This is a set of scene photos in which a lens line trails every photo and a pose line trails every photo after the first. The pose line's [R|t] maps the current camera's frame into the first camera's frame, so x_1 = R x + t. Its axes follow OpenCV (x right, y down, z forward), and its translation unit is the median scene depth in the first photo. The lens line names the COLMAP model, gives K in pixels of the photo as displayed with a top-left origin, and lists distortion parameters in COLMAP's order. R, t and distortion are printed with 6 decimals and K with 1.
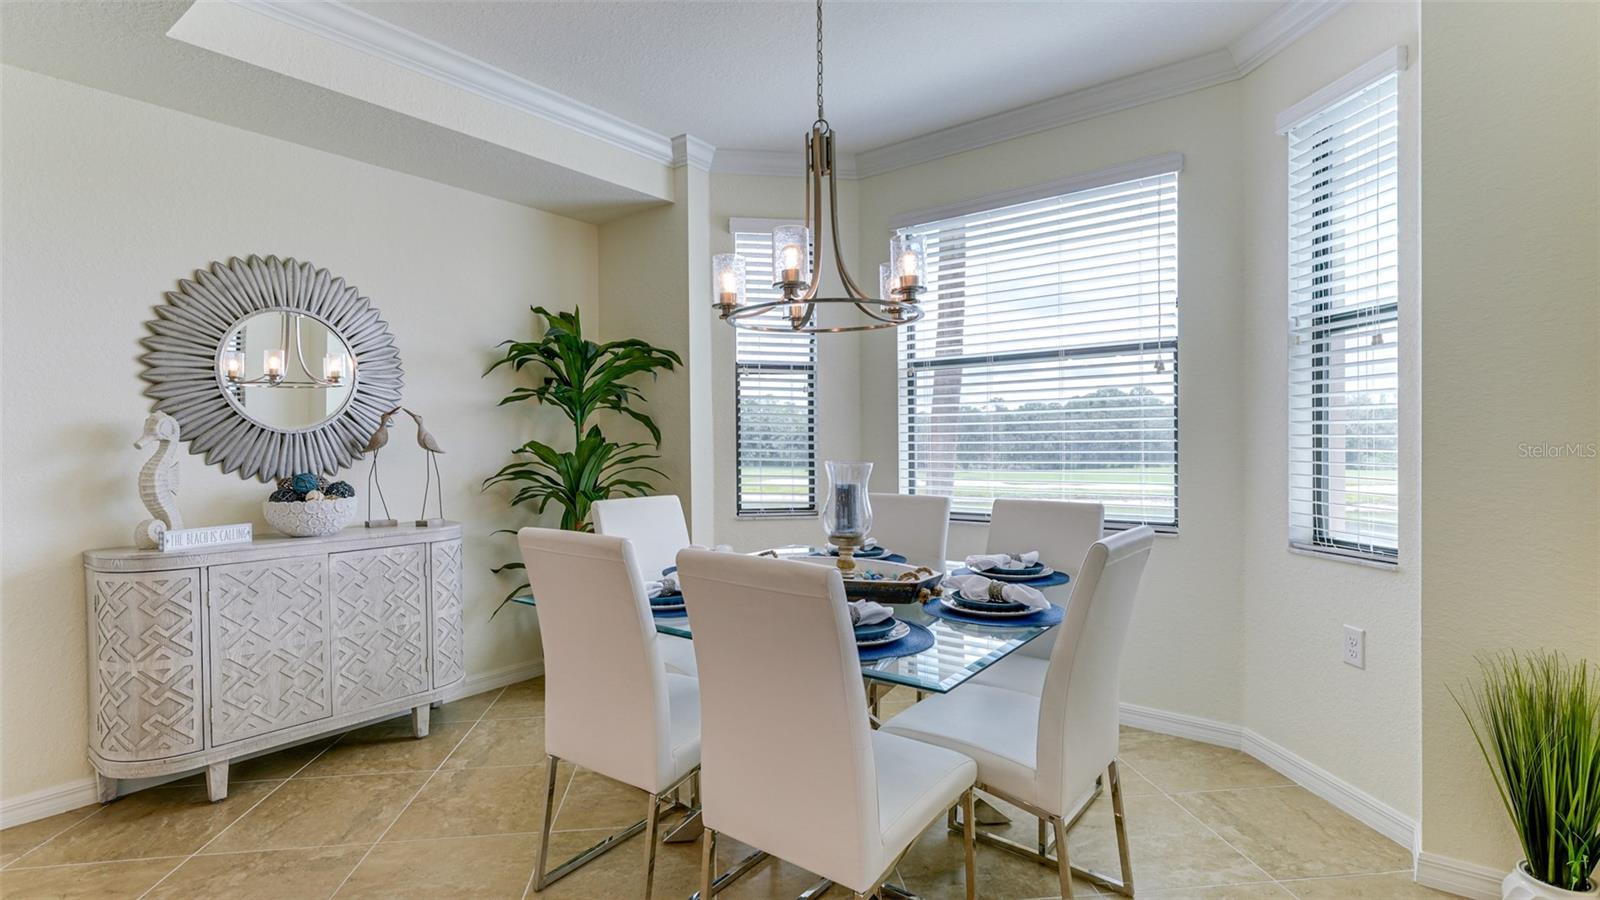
lens RADIAL K [[759.4, 0, 796.5], [0, 759.4, 448.5], [0, 0, 1]] dist [0.003395, 0.001936]
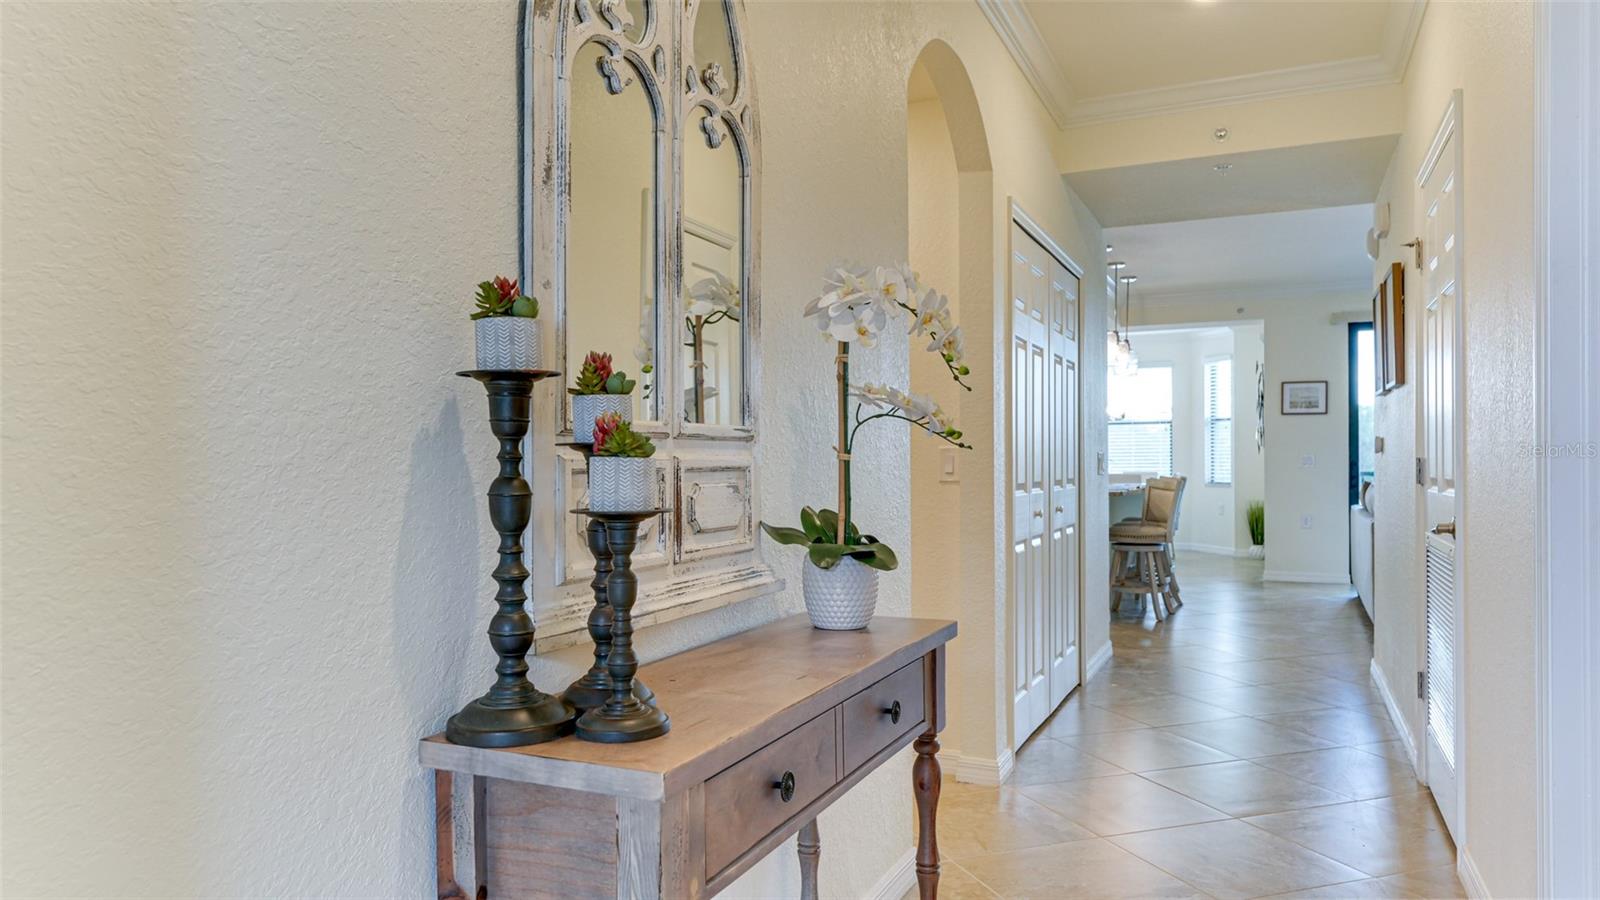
lens RADIAL K [[1067.9, 0, 806.1], [0, 1067.9, 462.2], [0, 0, 1]] dist [0.010622, 0.001706]
pose [[0.970265, 0.006289, 0.241963, -2.037788], [-0.003576, 0.999926, -0.011650, 0.081012], [-0.242018, 0.010438, 0.970216, -2.920206]]
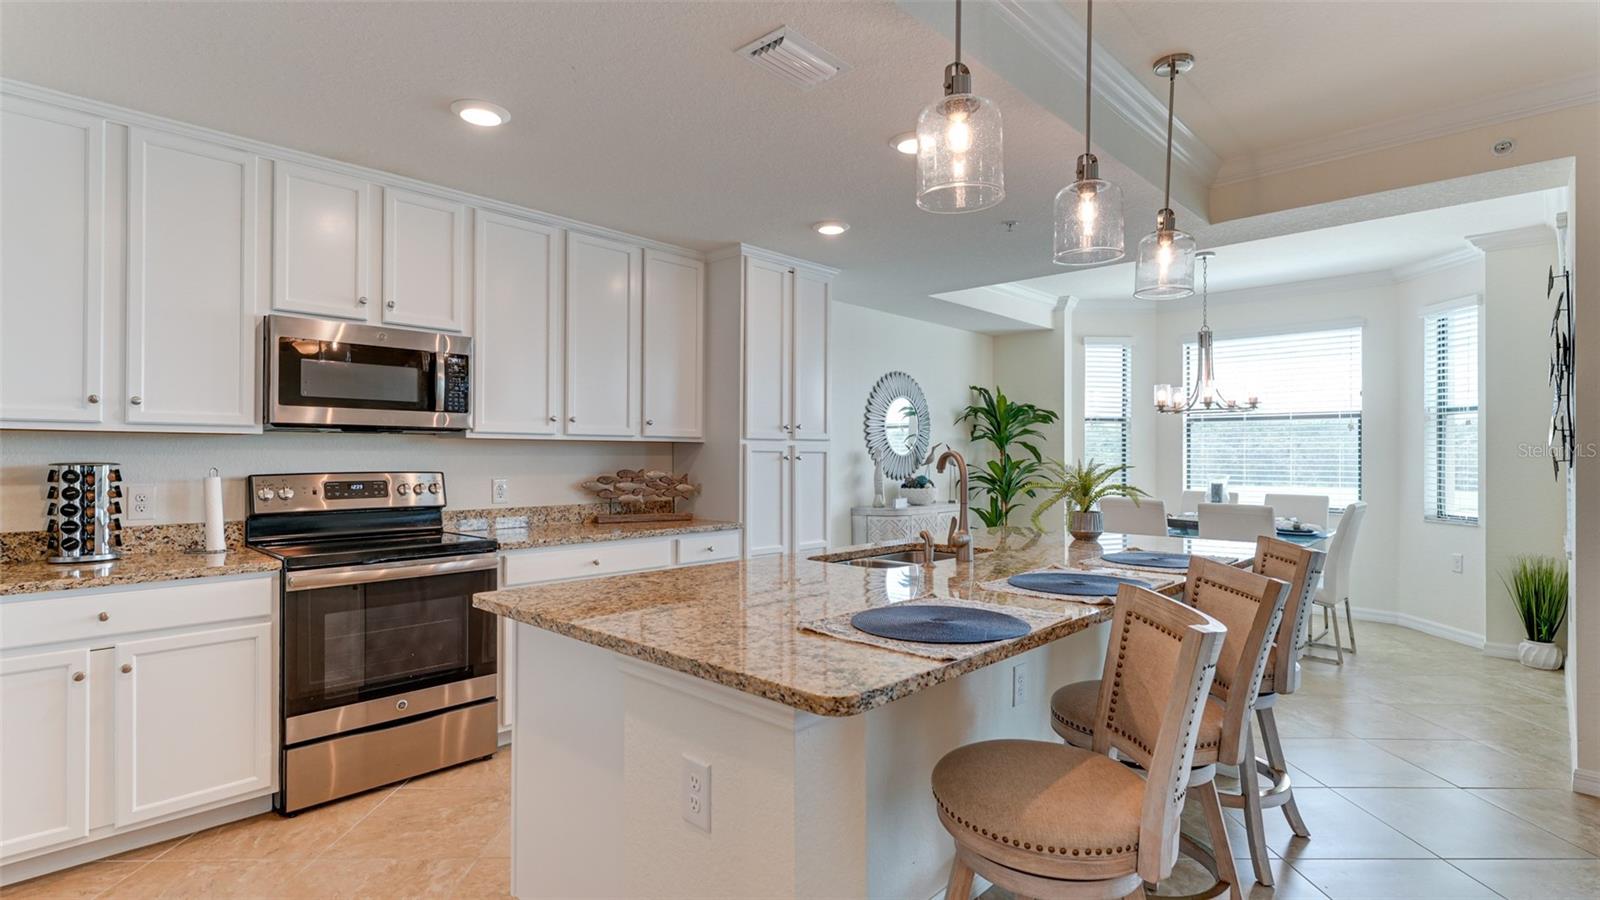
lens RADIAL K [[759.4, 0, 797.6], [0, 759.4, 450.2], [0, 0, 1]] dist [0.003395, 0.001936]
pose [[0.993739, 0.012064, -0.111072, -0.732048], [-0.013773, 0.999798, -0.014625, -0.001857], [0.110873, 0.016064, 0.993705, -1.117789]]
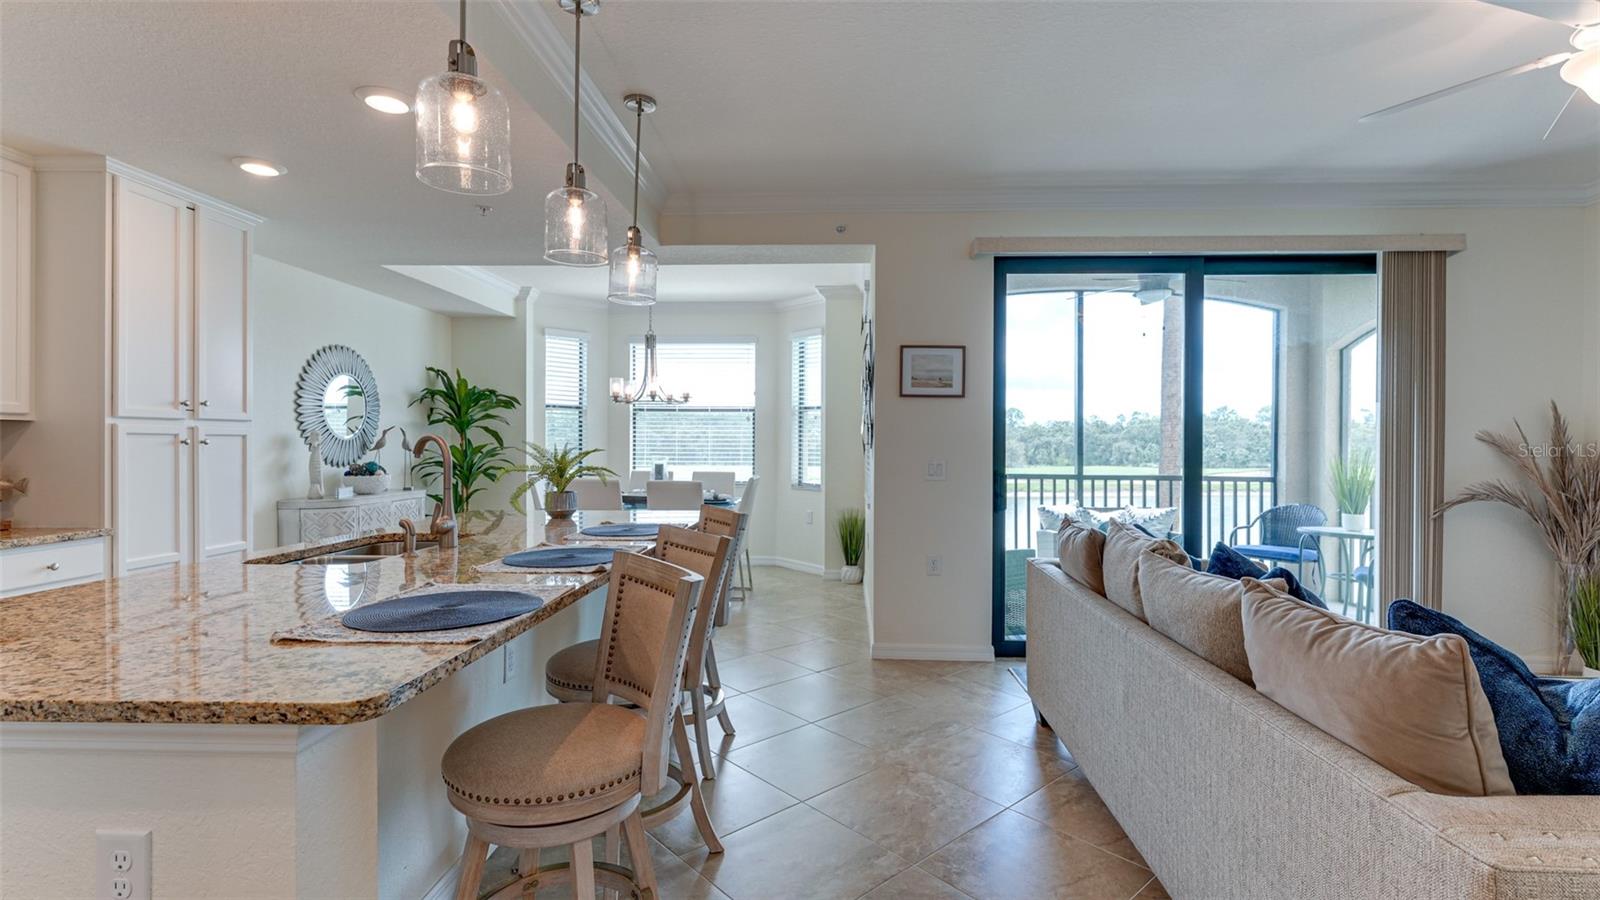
lens RADIAL K [[727.9, 0, 807.2], [0, 727.9, 445.2], [0, 0, 1]] dist [0.004111, 0.000689]
pose [[0.818065, 0.010984, 0.575021, -0.780331], [-0.007202, 0.999935, -0.008855, -0.000420], [-0.575081, 0.003103, 0.818090, -1.130119]]
